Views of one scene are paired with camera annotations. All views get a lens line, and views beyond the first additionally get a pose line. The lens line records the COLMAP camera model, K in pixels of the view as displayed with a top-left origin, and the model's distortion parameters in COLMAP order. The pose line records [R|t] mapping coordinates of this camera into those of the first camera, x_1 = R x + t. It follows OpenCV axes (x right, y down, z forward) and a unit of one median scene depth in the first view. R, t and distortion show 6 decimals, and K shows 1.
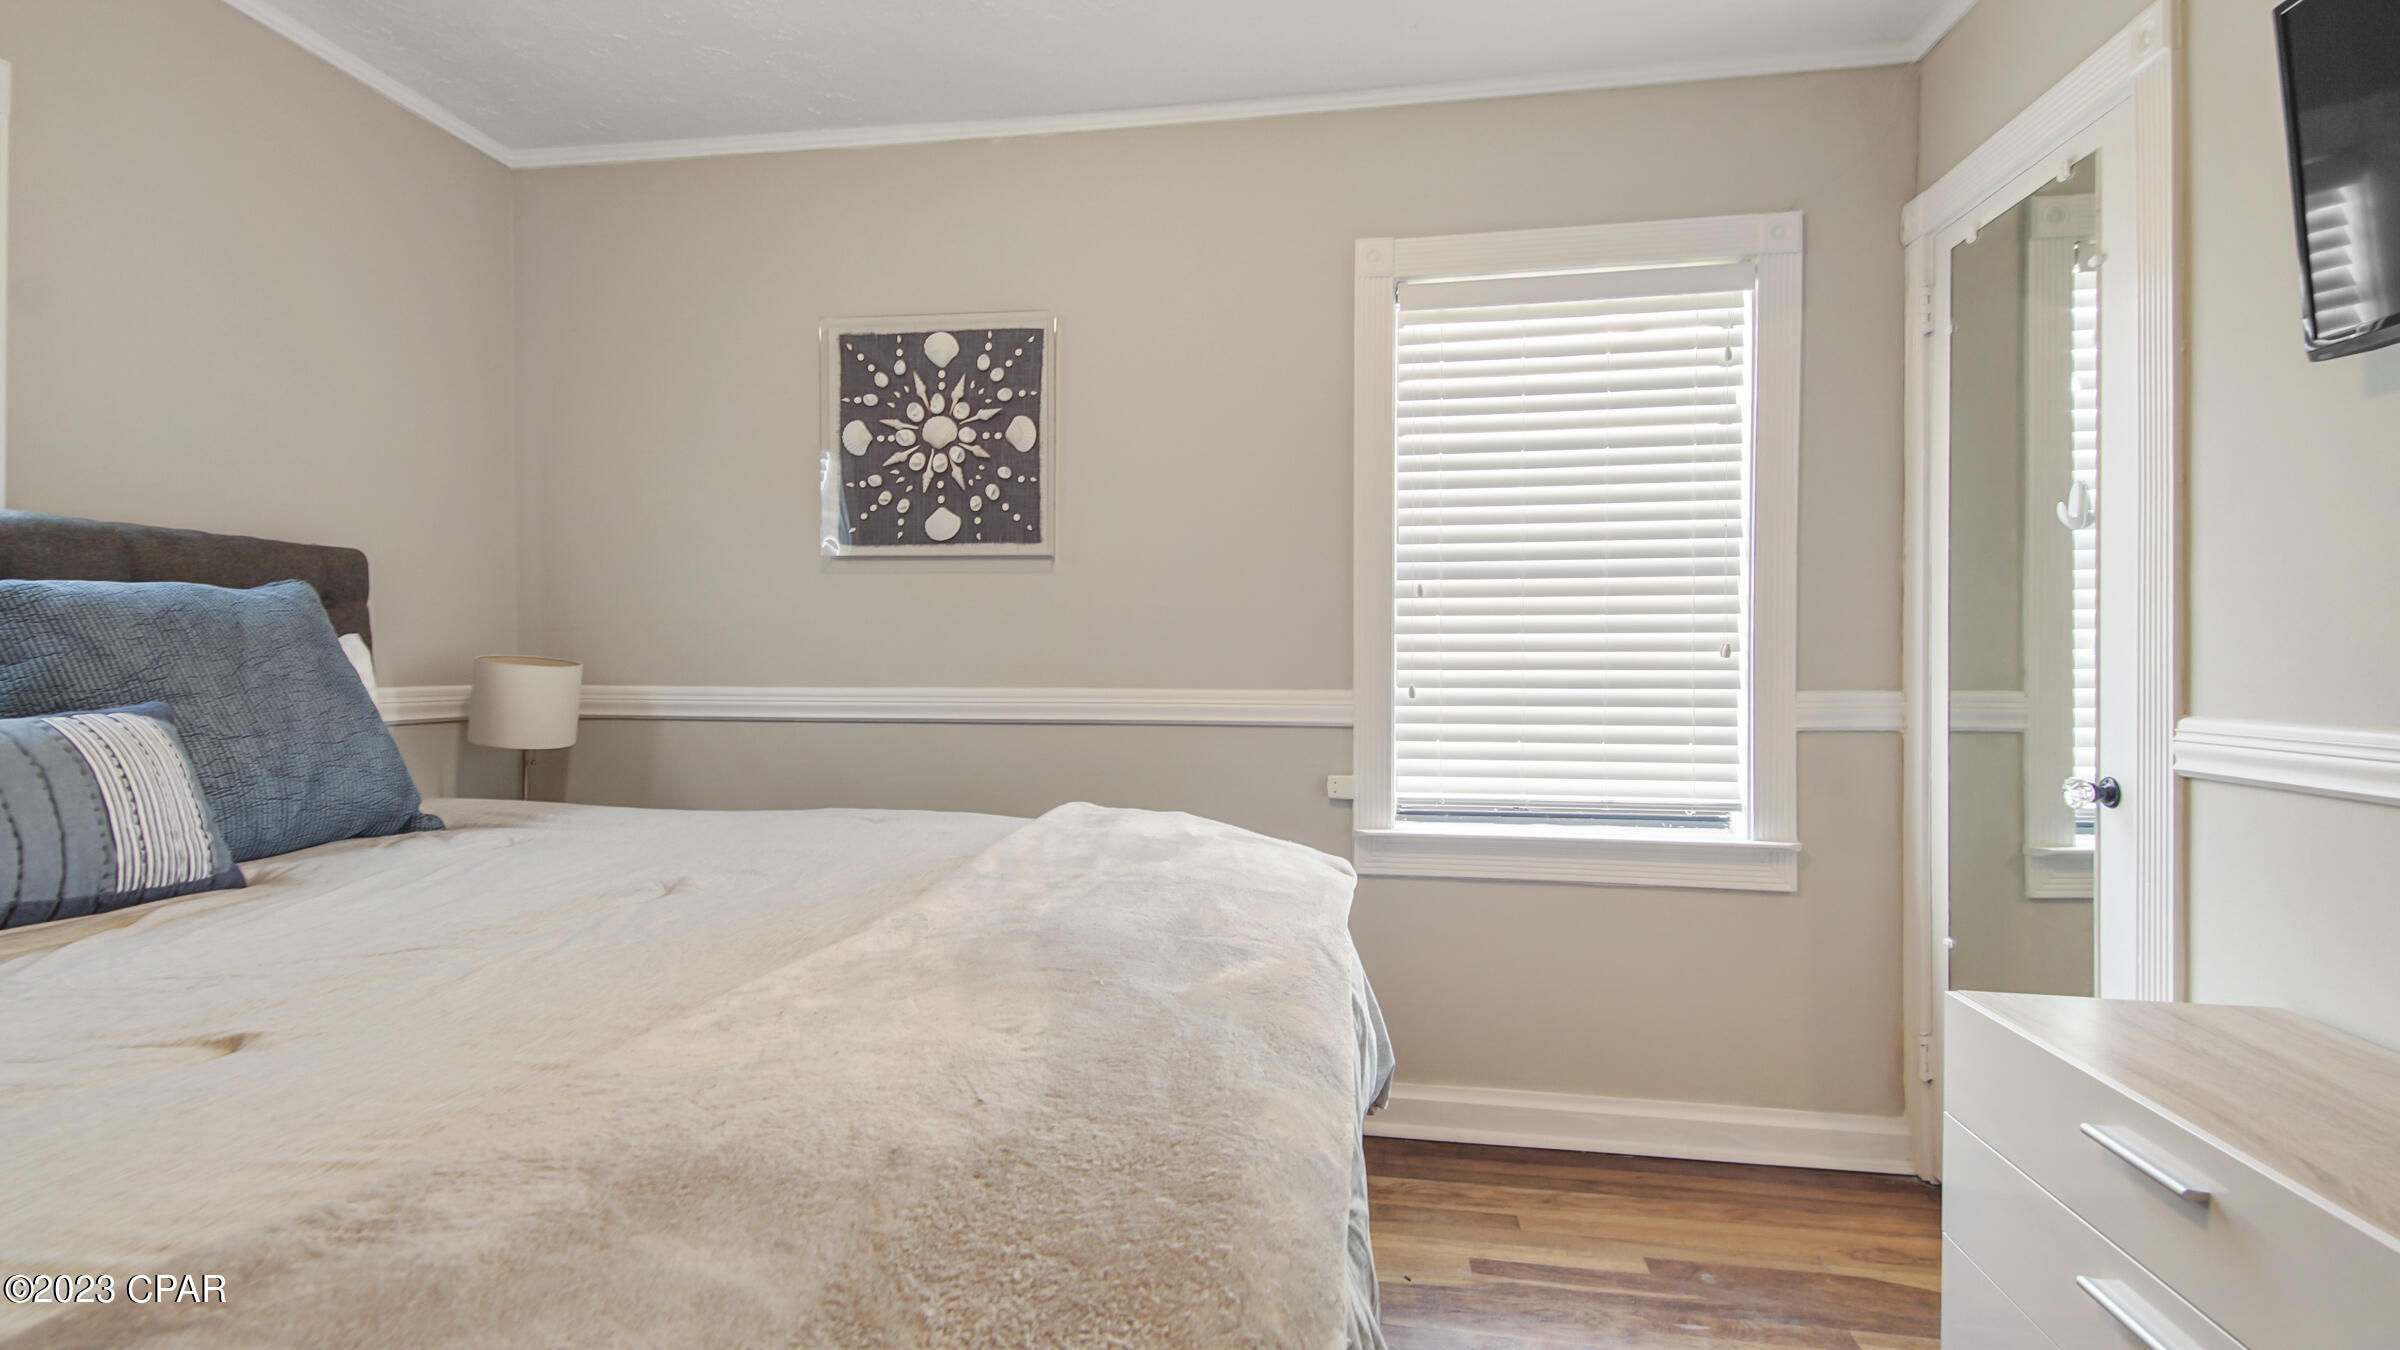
lens RADIAL K [[1065.7, 0, 1200.0], [0, 1065.7, 675.0], [0, 0, 1]] dist [0.015718, -0.000362]
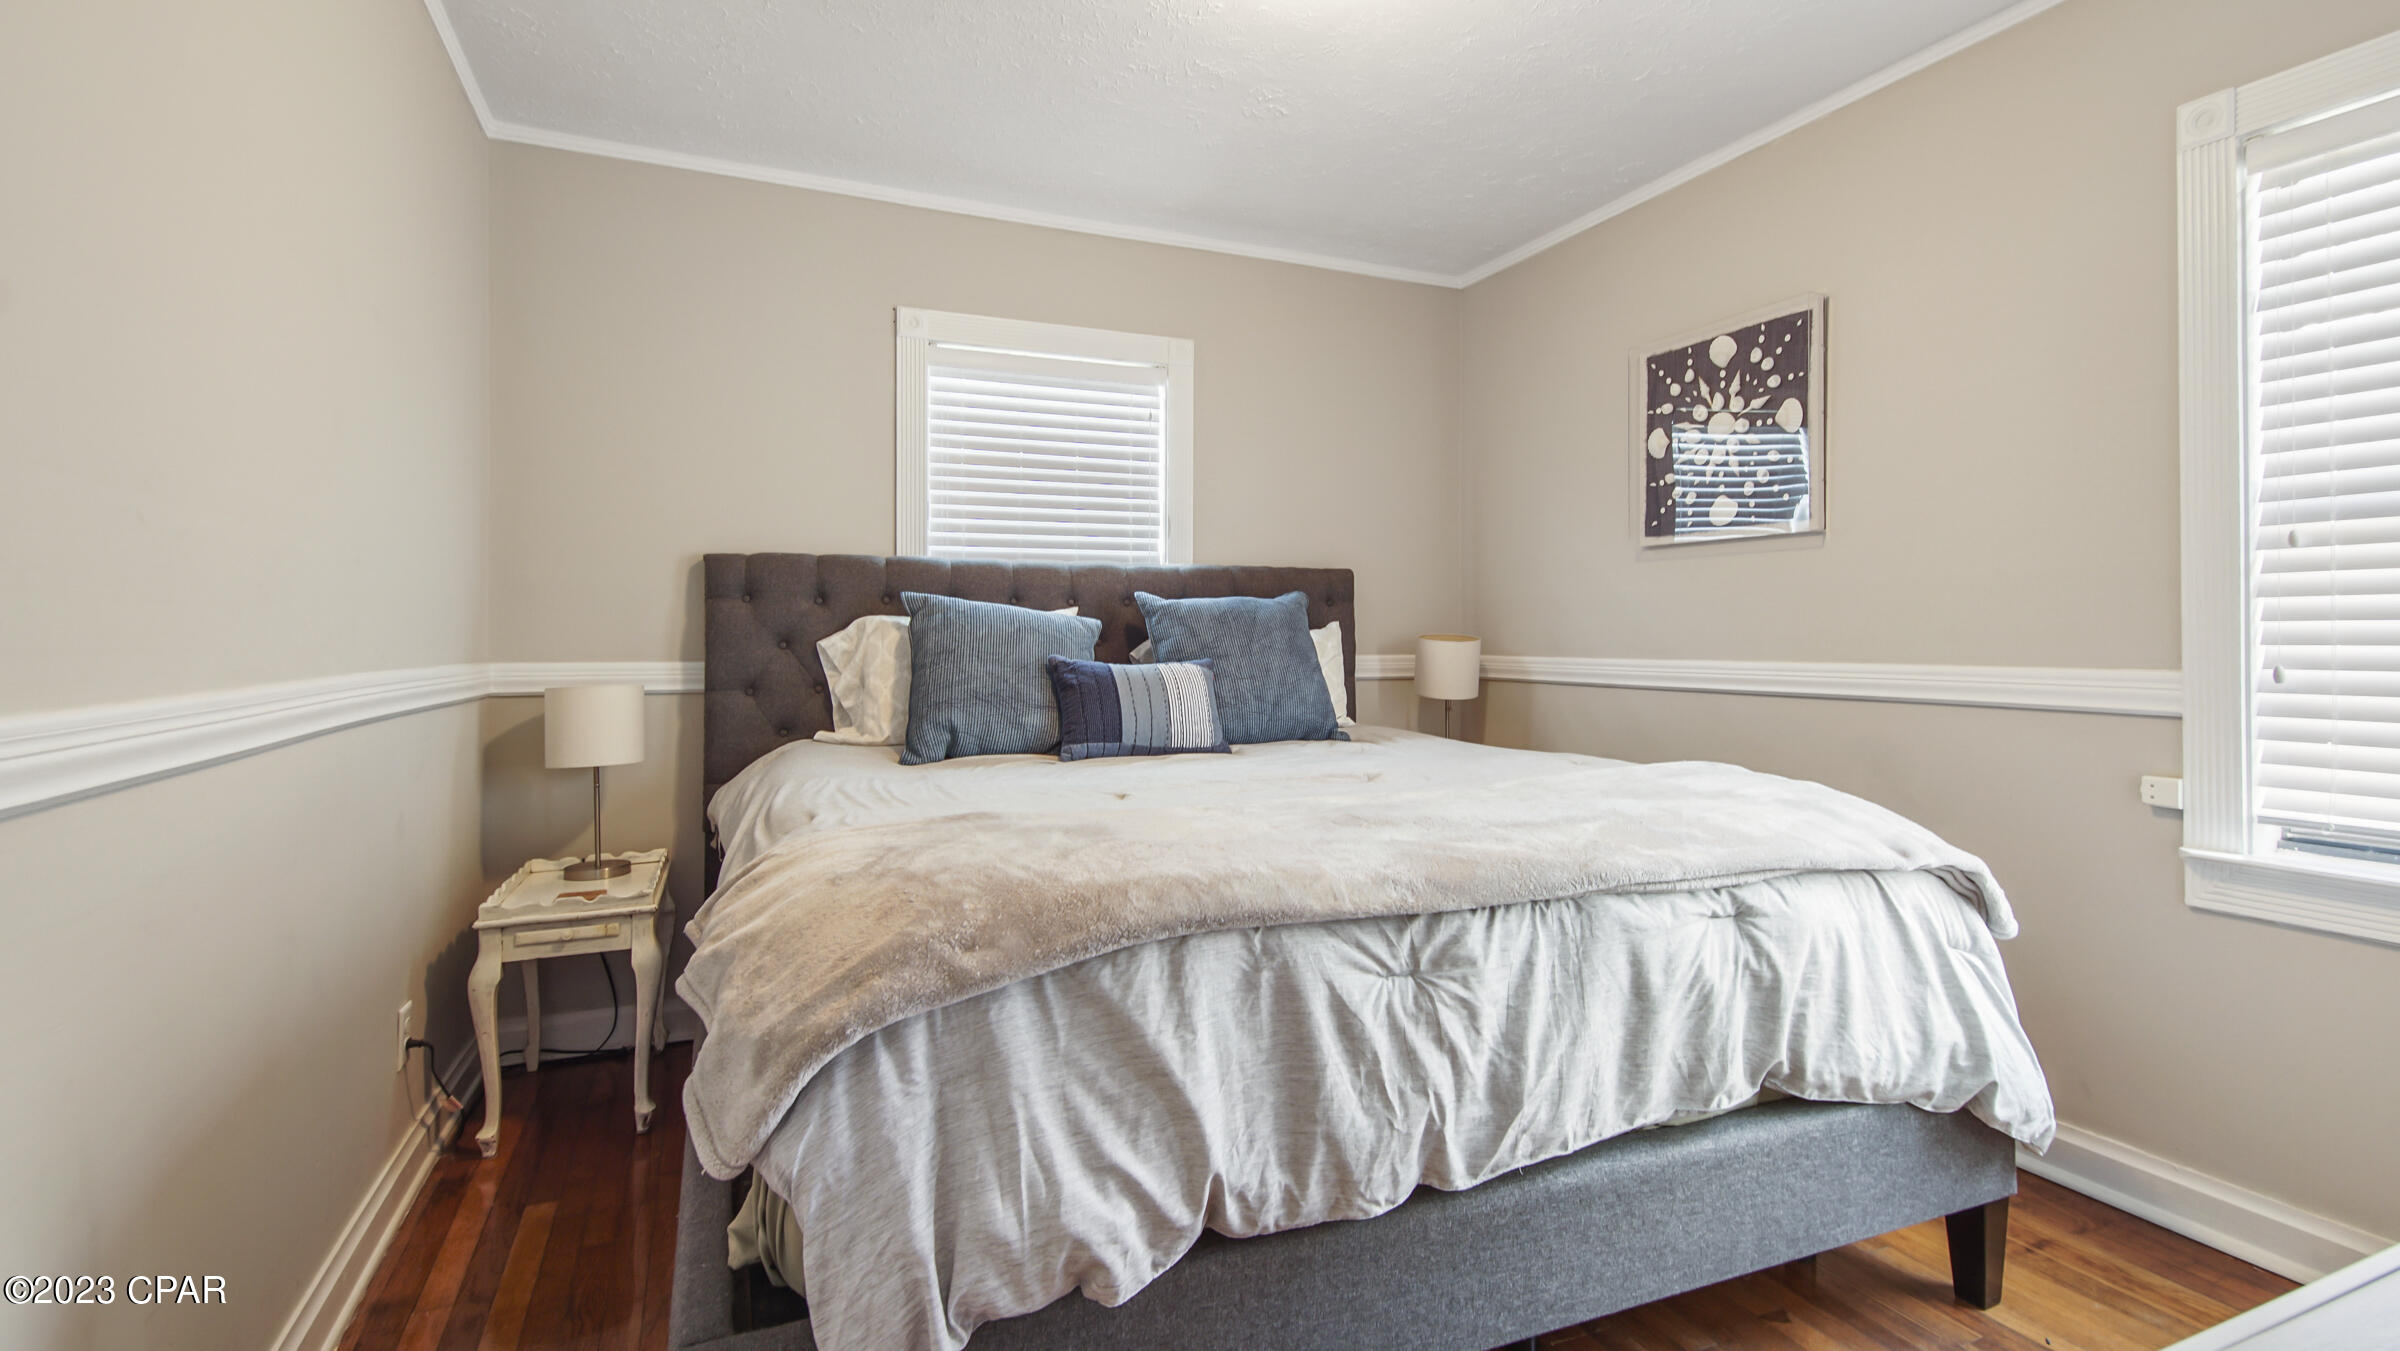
lens RADIAL K [[1082.7, 0, 1193.6], [0, 1082.7, 641.0], [0, 0, 1]] dist [-0.000348, -0.000310]
pose [[0.519096, -0.000345, -0.854716, 0.428275], [-0.007079, 0.999964, -0.004702, 0.000978], [0.854687, 0.008491, 0.519075, -0.036746]]
